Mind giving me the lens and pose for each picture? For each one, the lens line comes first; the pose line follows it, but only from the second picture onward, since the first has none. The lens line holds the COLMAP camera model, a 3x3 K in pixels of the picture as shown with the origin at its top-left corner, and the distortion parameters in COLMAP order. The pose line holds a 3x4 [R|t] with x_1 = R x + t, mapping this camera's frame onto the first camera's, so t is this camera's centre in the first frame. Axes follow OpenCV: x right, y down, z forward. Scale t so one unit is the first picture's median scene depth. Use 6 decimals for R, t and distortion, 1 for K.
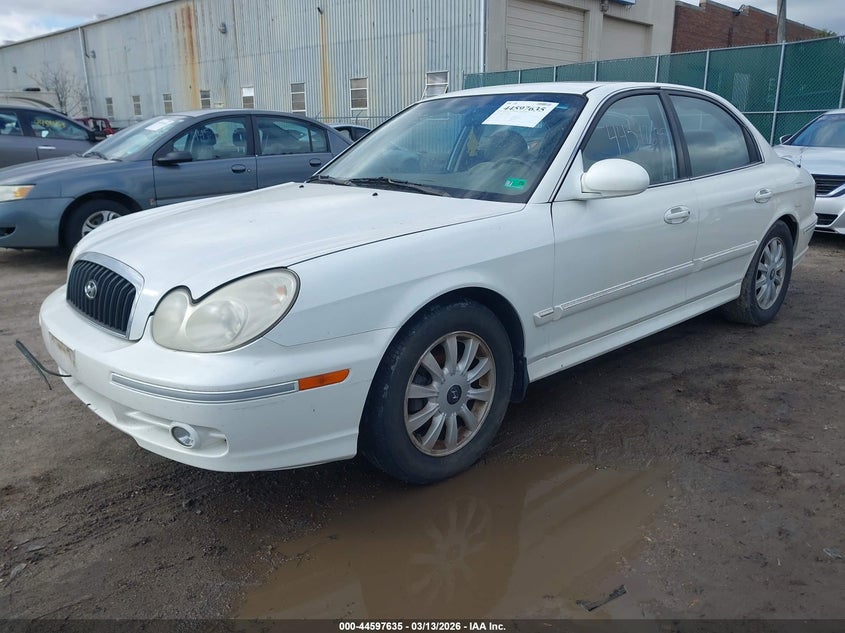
lens RADIAL K [[644.7, 0, 426.8], [0, 644.7, 315.7], [0, 0, 1]] dist [-0.001773, -0.000787]
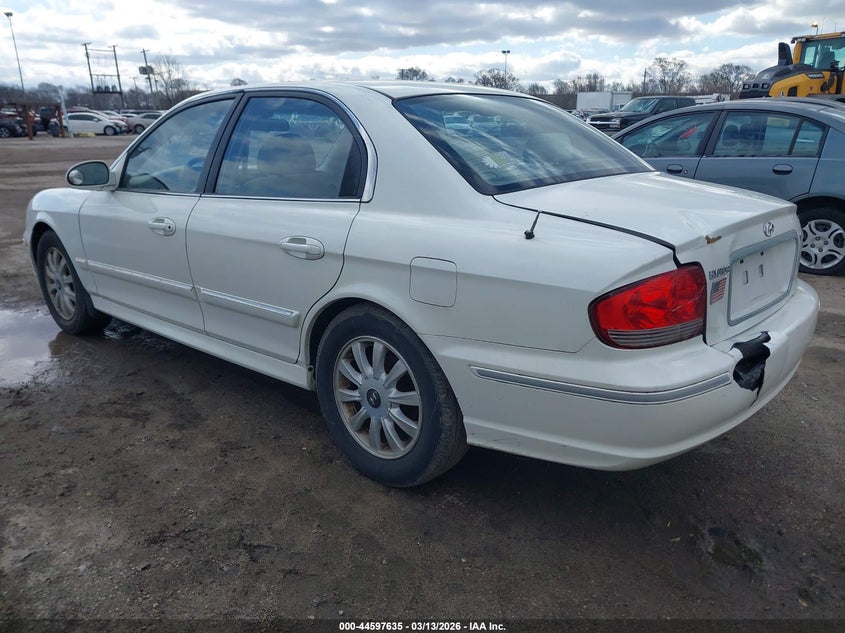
lens RADIAL K [[644.7, 0, 426.8], [0, 644.7, 315.7], [0, 0, 1]] dist [-0.001773, -0.000787]
pose [[0.101876, 0.271621, -0.956997, 1.220695], [-0.252709, 0.937511, 0.239188, -0.316884], [0.962164, 0.217474, 0.164151, 1.092832]]
